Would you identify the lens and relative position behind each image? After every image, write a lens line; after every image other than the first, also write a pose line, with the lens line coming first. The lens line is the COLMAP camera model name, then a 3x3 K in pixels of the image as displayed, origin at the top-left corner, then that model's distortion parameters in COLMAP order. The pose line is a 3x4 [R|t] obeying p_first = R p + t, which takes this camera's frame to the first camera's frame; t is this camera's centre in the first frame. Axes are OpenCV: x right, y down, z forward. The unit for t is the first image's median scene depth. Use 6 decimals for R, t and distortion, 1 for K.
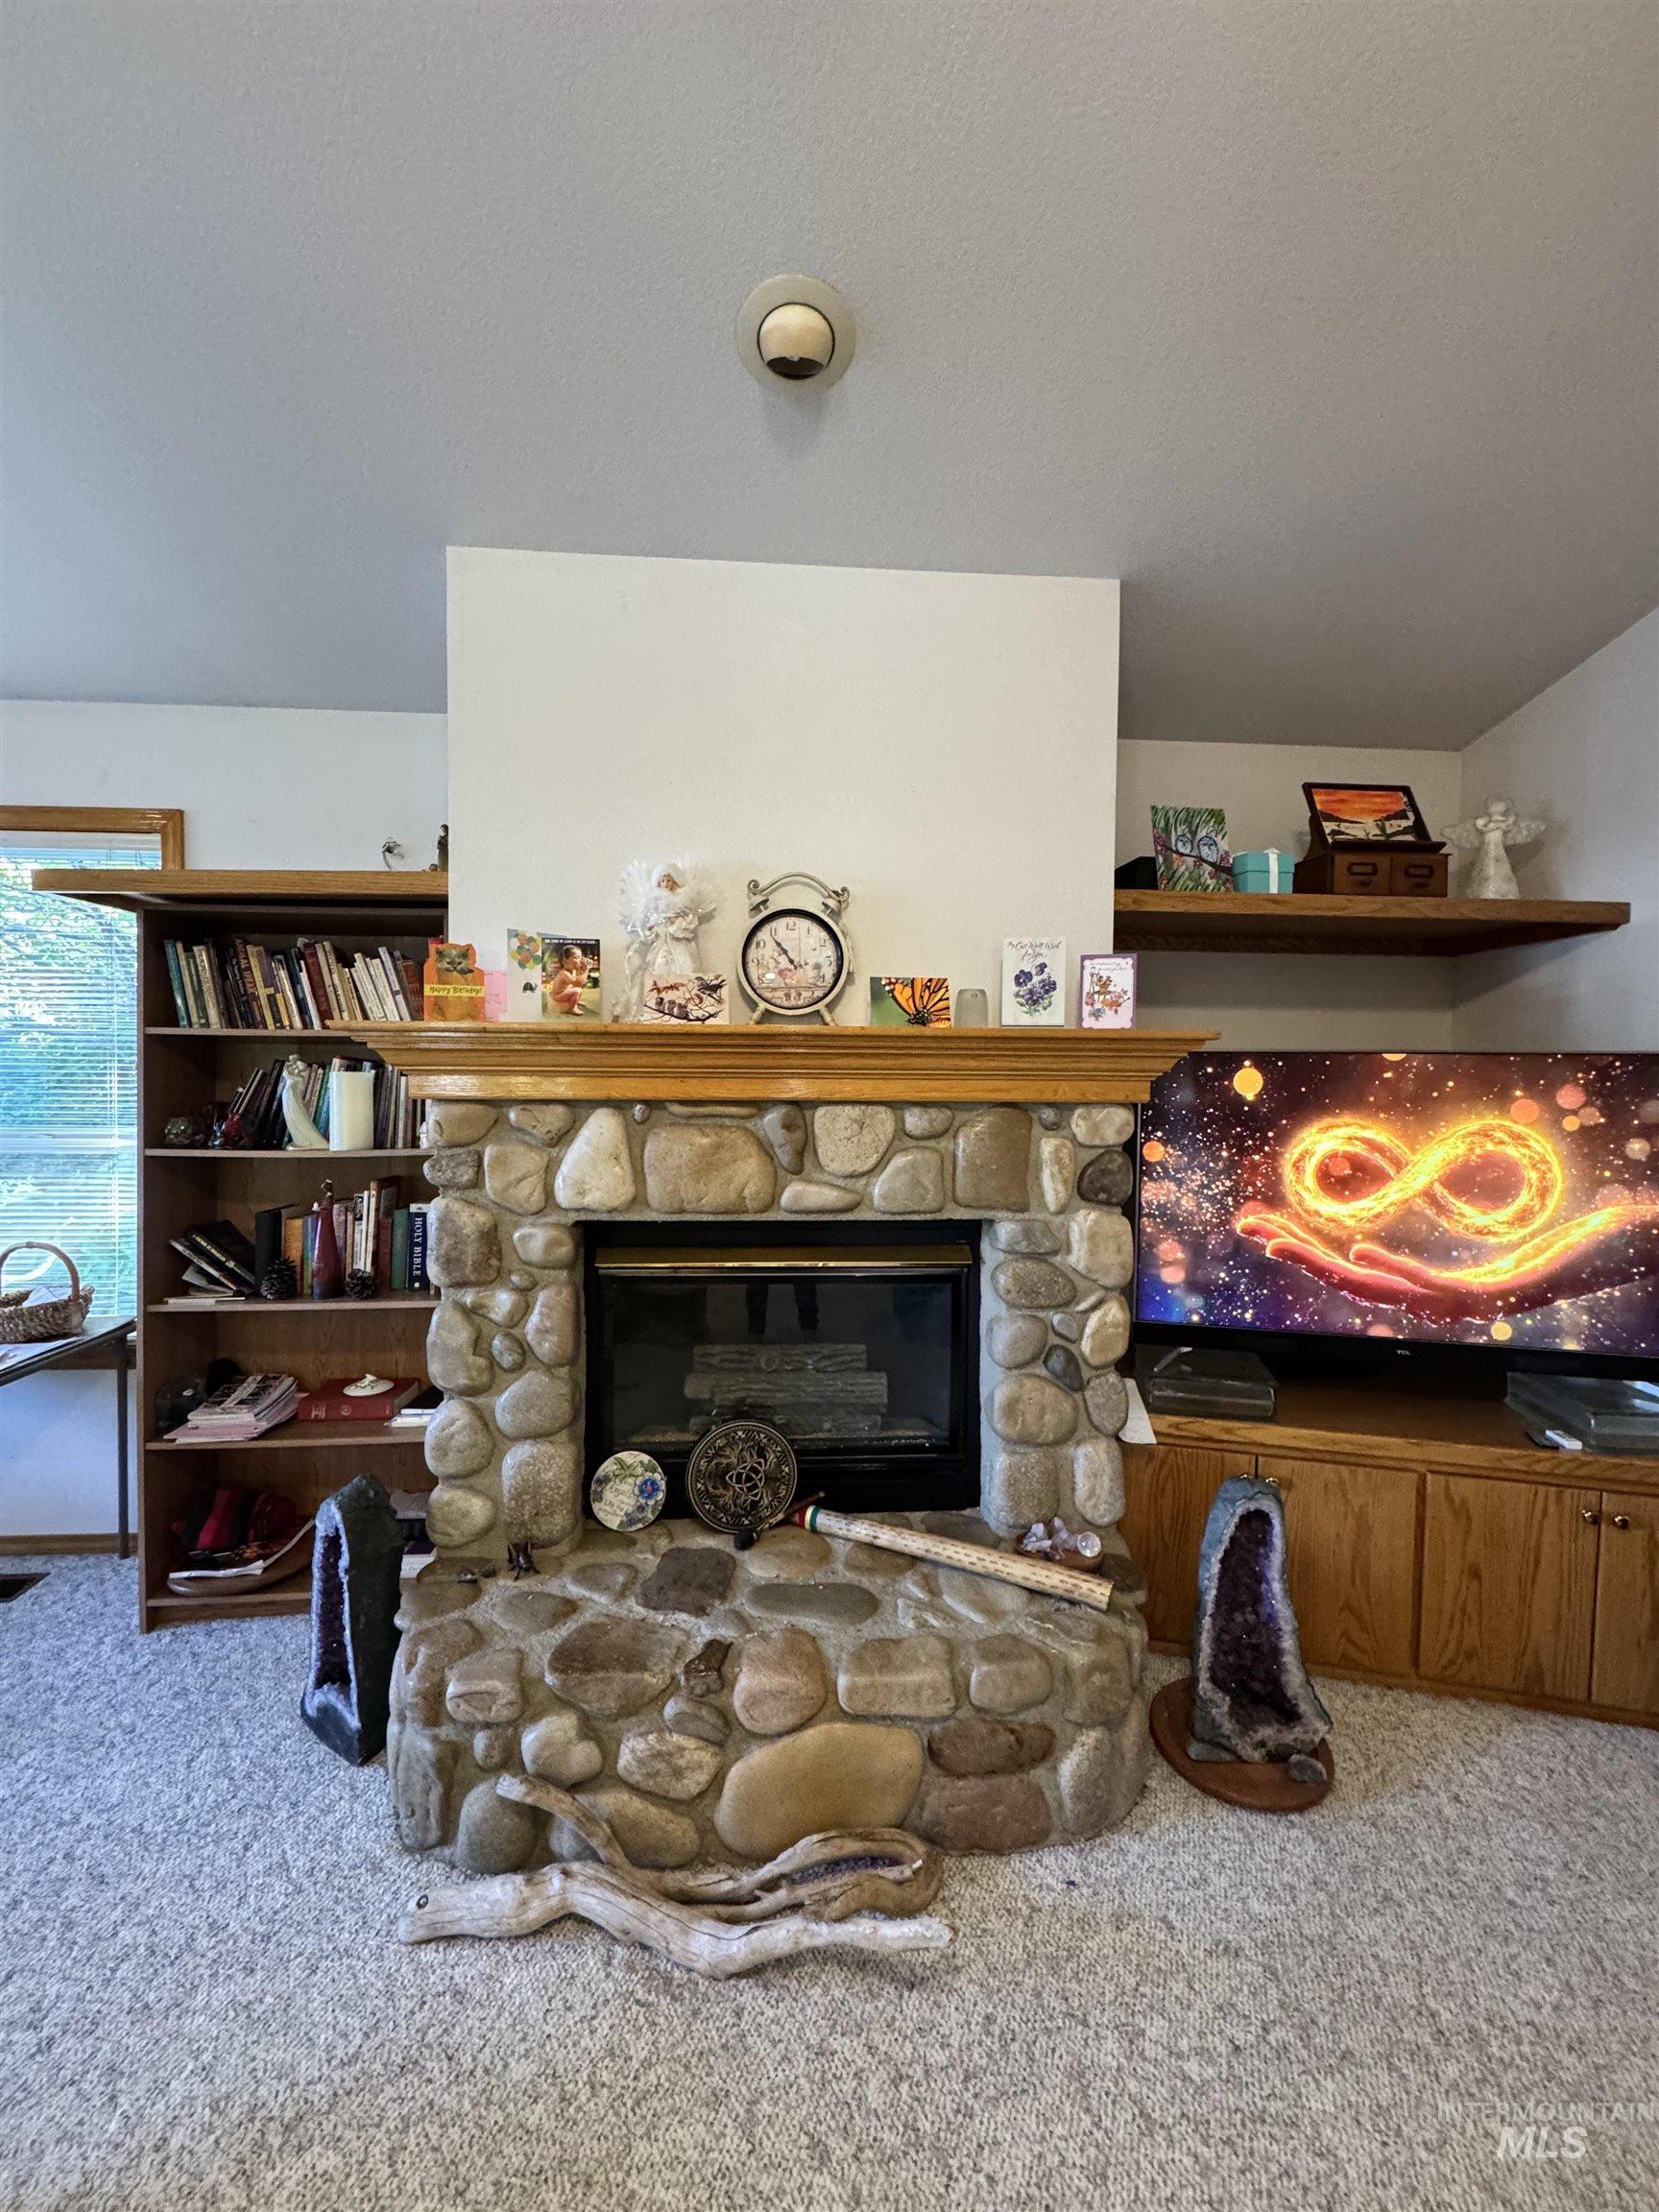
lens RADIAL K [[881.3, 0, 836.0], [0, 881.3, 1102.6], [0, 0, 1]] dist [-0.006359, 0.000339]
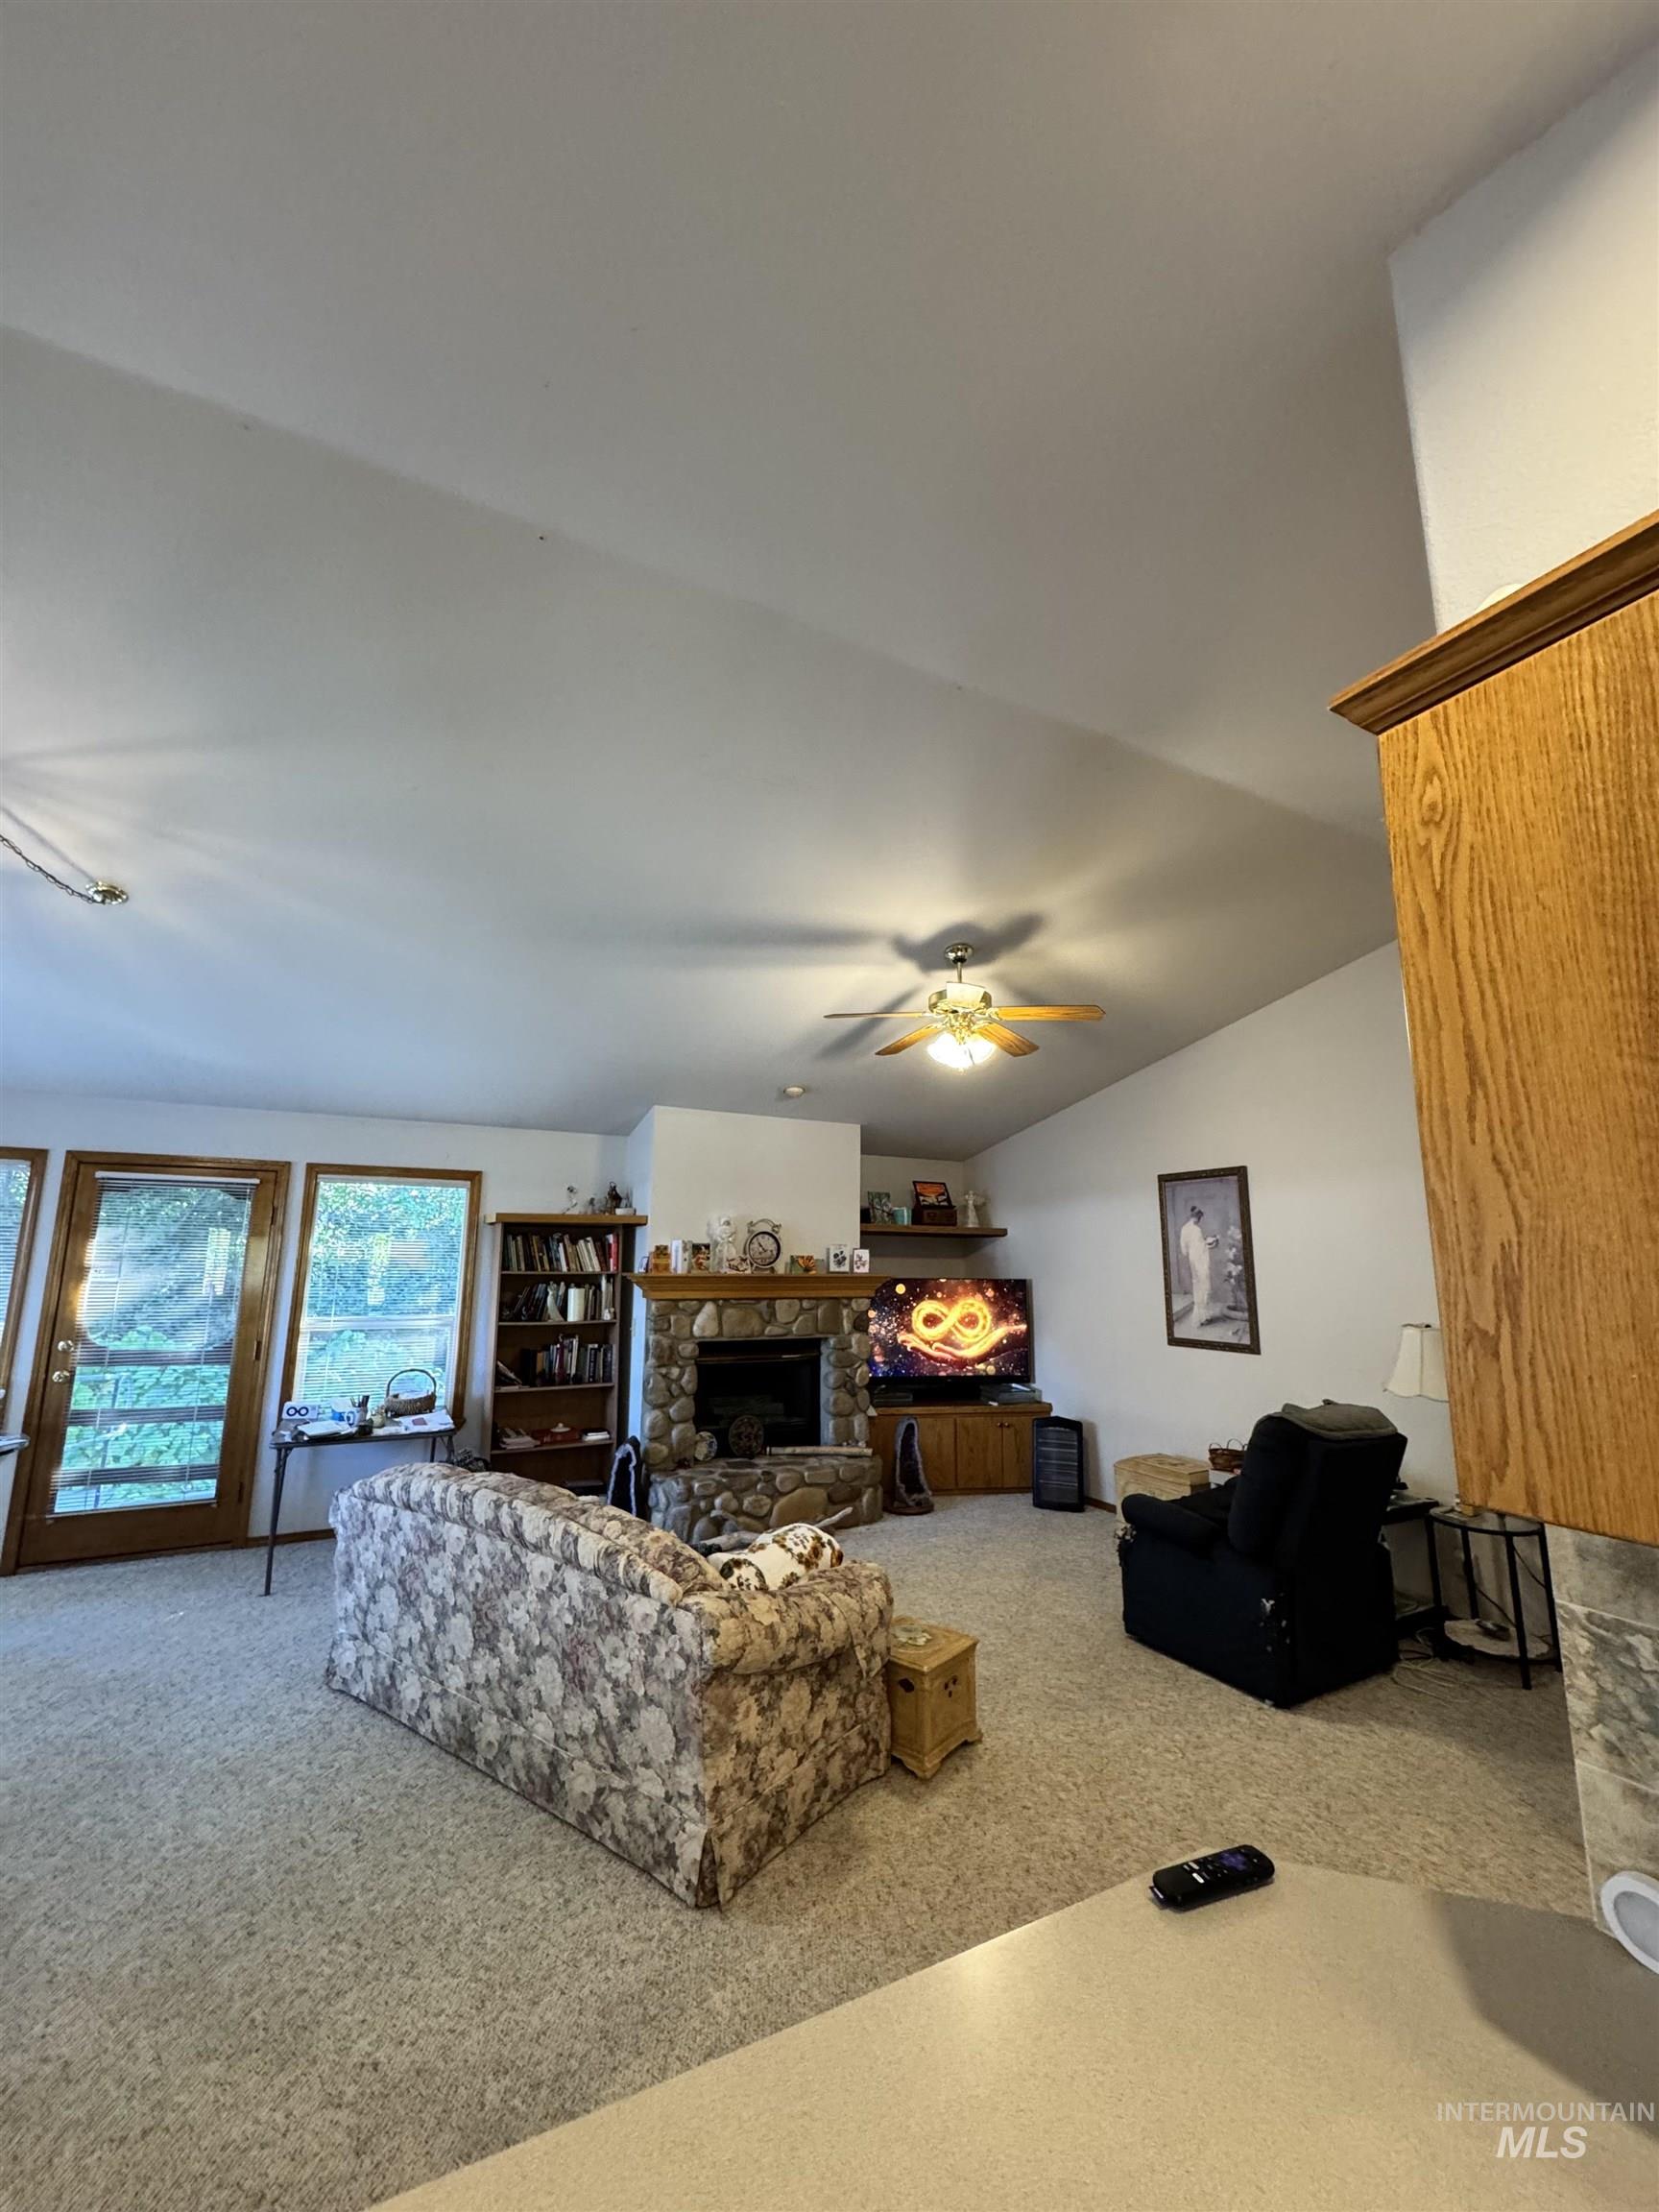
lens RADIAL K [[871.1, 0, 832.9], [0, 871.1, 1112.4], [0, 0, 1]] dist [-0.001513, 0.000001]
pose [[0.913897, 0.069433, 0.399963, -1.040912], [0.012395, 0.980032, -0.198454, -0.029440], [-0.405756, 0.186324, 0.894788, -1.791184]]
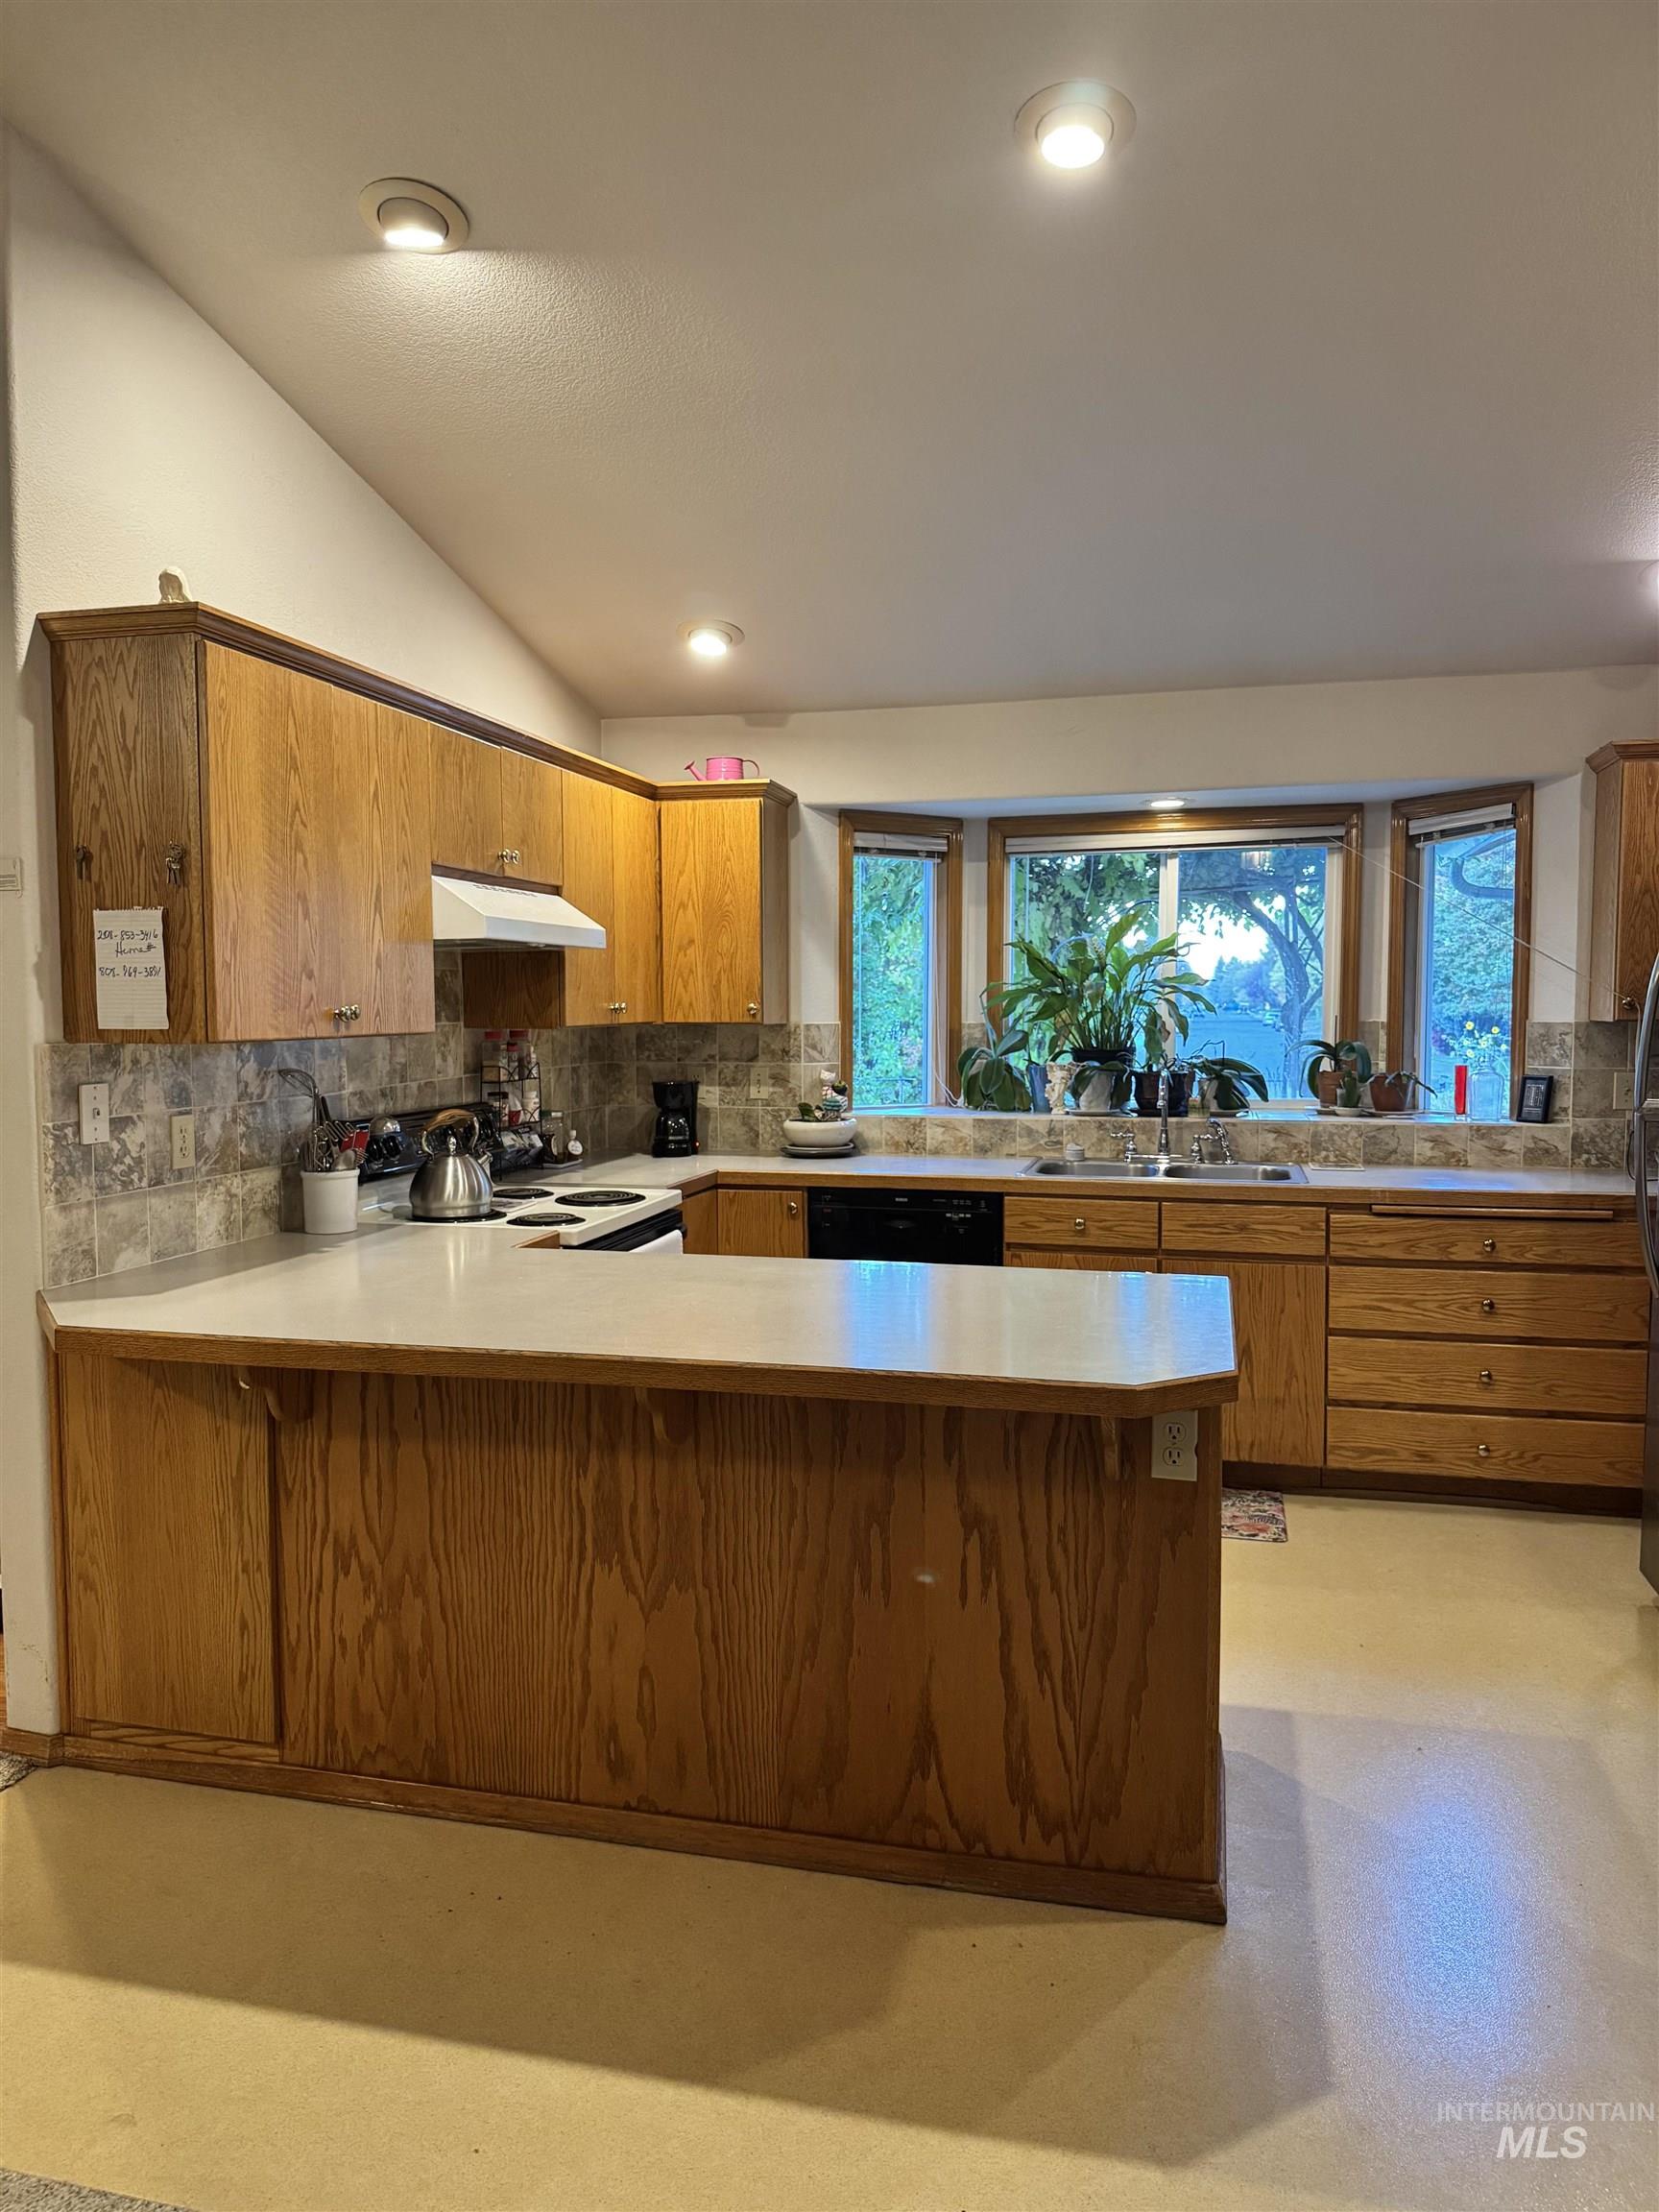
lens RADIAL K [[1534.1, 0, 818.0], [0, 1534.1, 1108.9], [0, 0, 1]] dist [0.178540, -0.425182]
pose [[-0.952223, -0.026461, 0.304256, -1.629790], [0.005454, 0.994607, 0.103569, -0.019239], [-0.305356, 0.100280, -0.946943, -0.253854]]
